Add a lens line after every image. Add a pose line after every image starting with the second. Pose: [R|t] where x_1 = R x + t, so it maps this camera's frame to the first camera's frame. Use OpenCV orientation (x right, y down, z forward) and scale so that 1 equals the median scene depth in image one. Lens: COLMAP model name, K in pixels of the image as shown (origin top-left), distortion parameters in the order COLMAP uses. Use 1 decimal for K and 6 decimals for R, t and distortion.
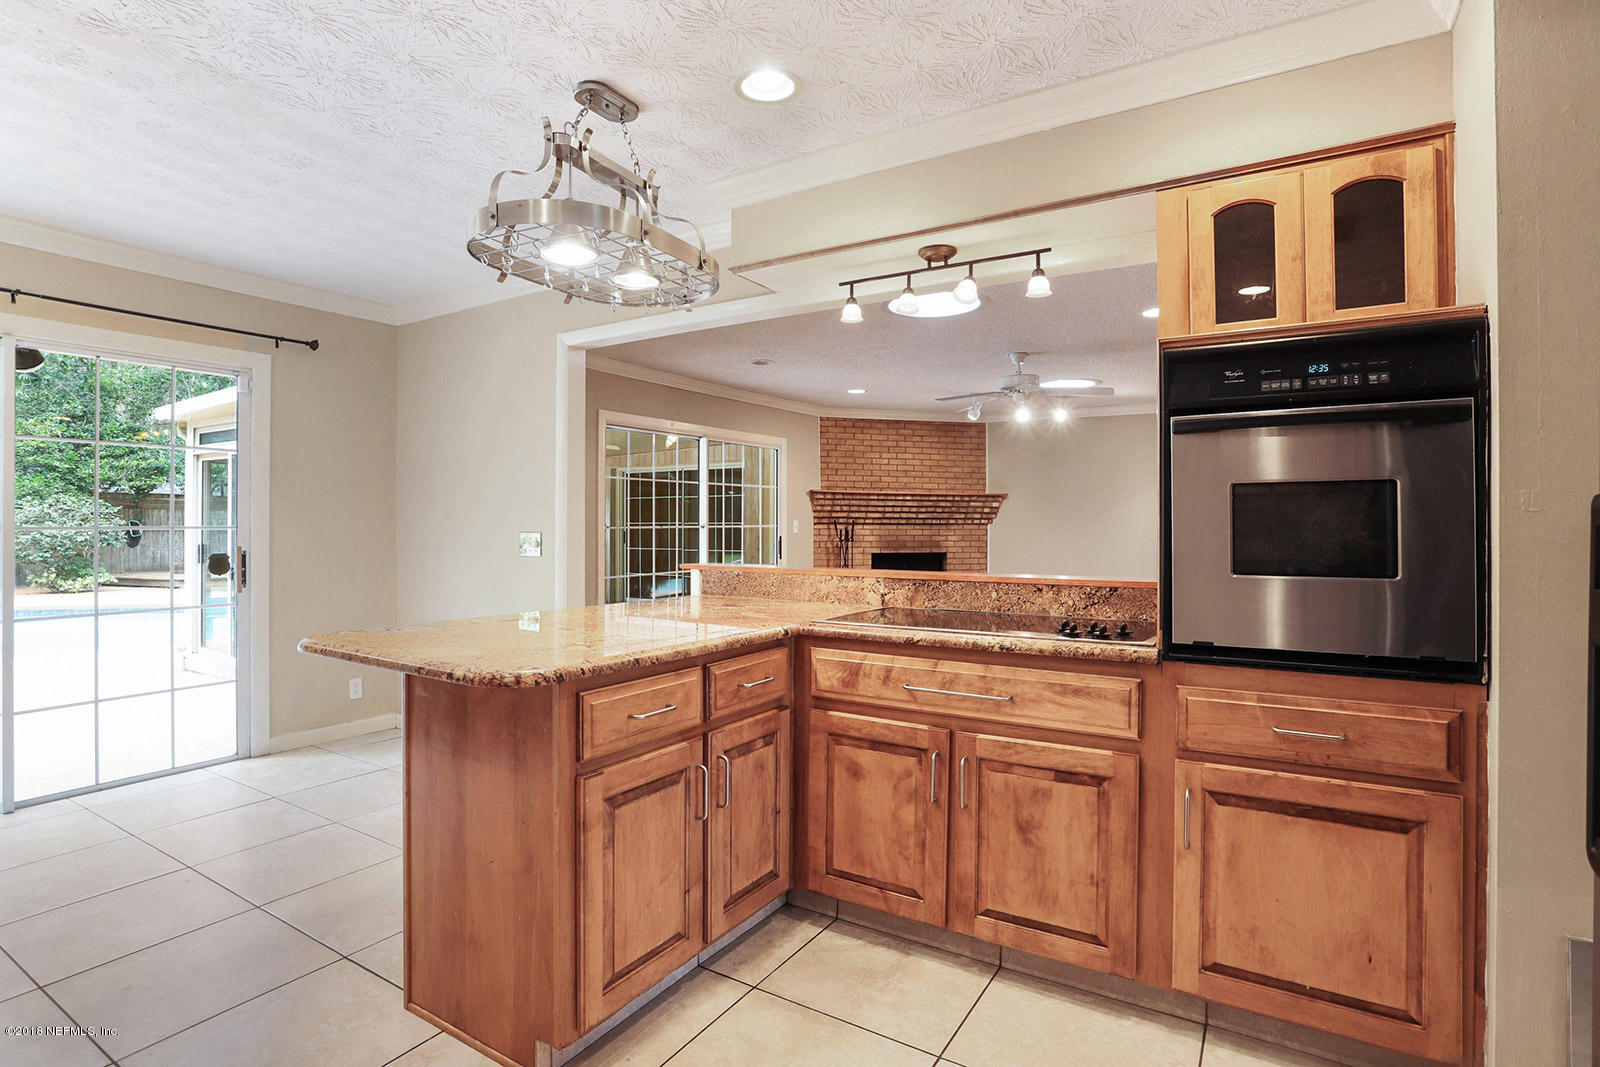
lens RADIAL K [[799.3, 0, 812.4], [0, 799.3, 525.4], [0, 0, 1]] dist [-0.029511, 0.001499]
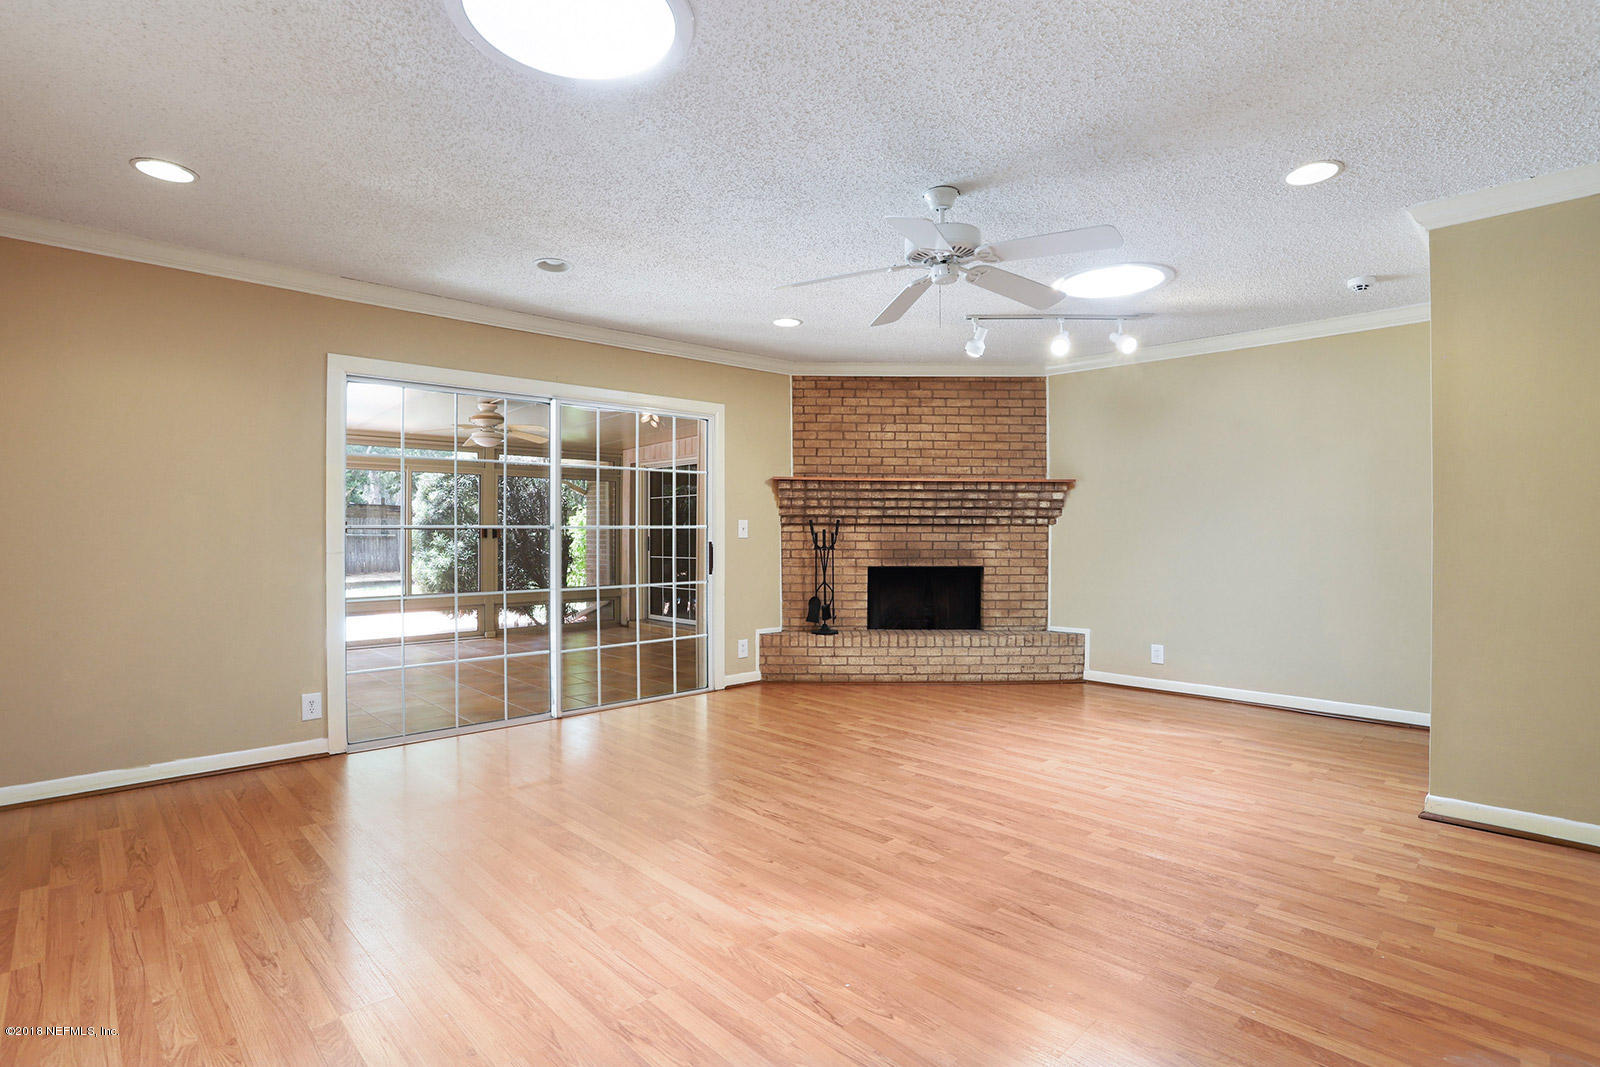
lens RADIAL K [[799.3, 0, 790.4], [0, 799.3, 528.7], [0, 0, 1]] dist [-0.029511, 0.001499]
pose [[0.966339, -0.001540, -0.257266, 0.188707], [0.000044, 0.999983, -0.005818, 0.005511], [0.257270, 0.005611, 0.966323, 0.301047]]
